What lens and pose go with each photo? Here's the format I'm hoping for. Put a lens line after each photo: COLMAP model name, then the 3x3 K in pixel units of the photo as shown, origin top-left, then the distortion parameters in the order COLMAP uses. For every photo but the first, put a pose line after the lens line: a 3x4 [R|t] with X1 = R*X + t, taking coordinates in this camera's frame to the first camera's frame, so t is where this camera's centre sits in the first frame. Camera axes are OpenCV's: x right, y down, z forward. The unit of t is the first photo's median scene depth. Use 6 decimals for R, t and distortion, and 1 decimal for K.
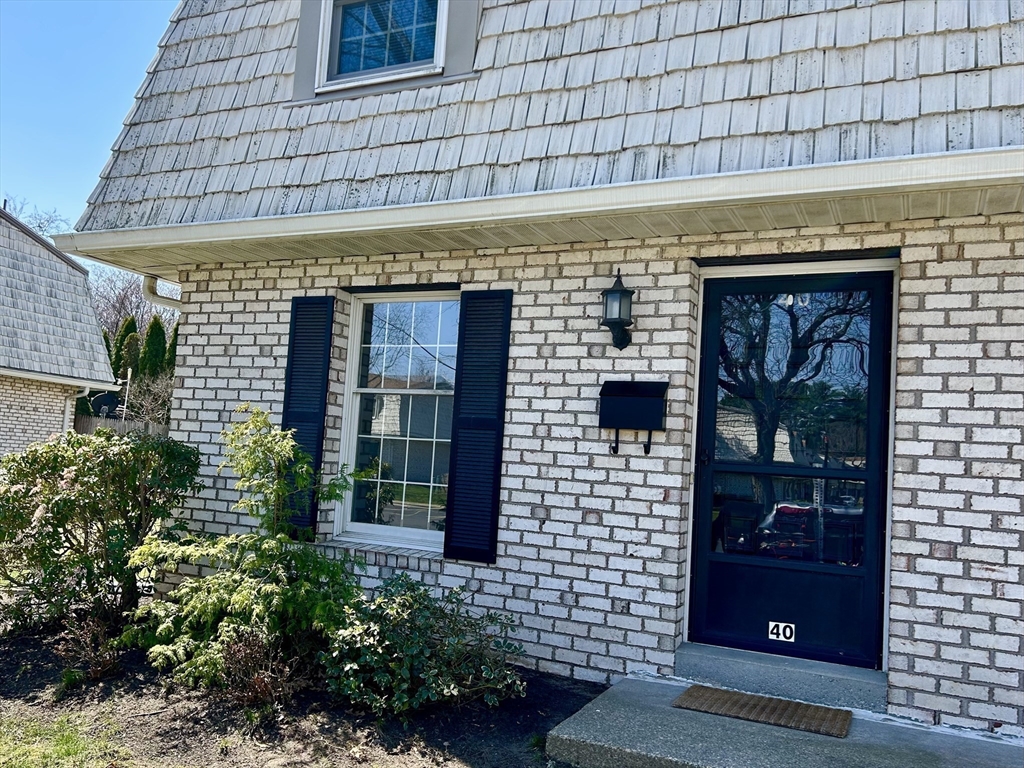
lens RADIAL K [[782.2, 0, 476.2], [0, 782.2, 402.3], [0, 0, 1]] dist [0.096298, -0.113535]
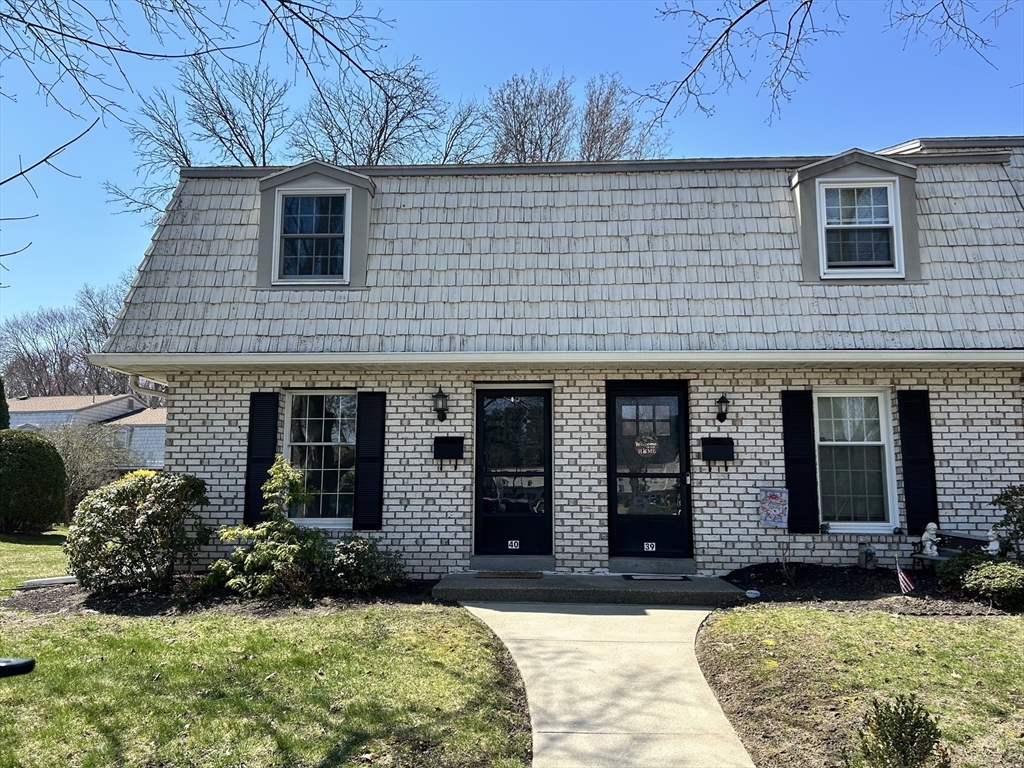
lens RADIAL K [[782.2, 0, 476.2], [0, 782.2, 402.3], [0, 0, 1]] dist [0.096298, -0.113535]
pose [[0.921538, -0.018823, 0.387832, -0.545818], [0.029161, 0.999359, -0.020787, -0.072099], [-0.387192, 0.030465, 0.921496, -0.985713]]
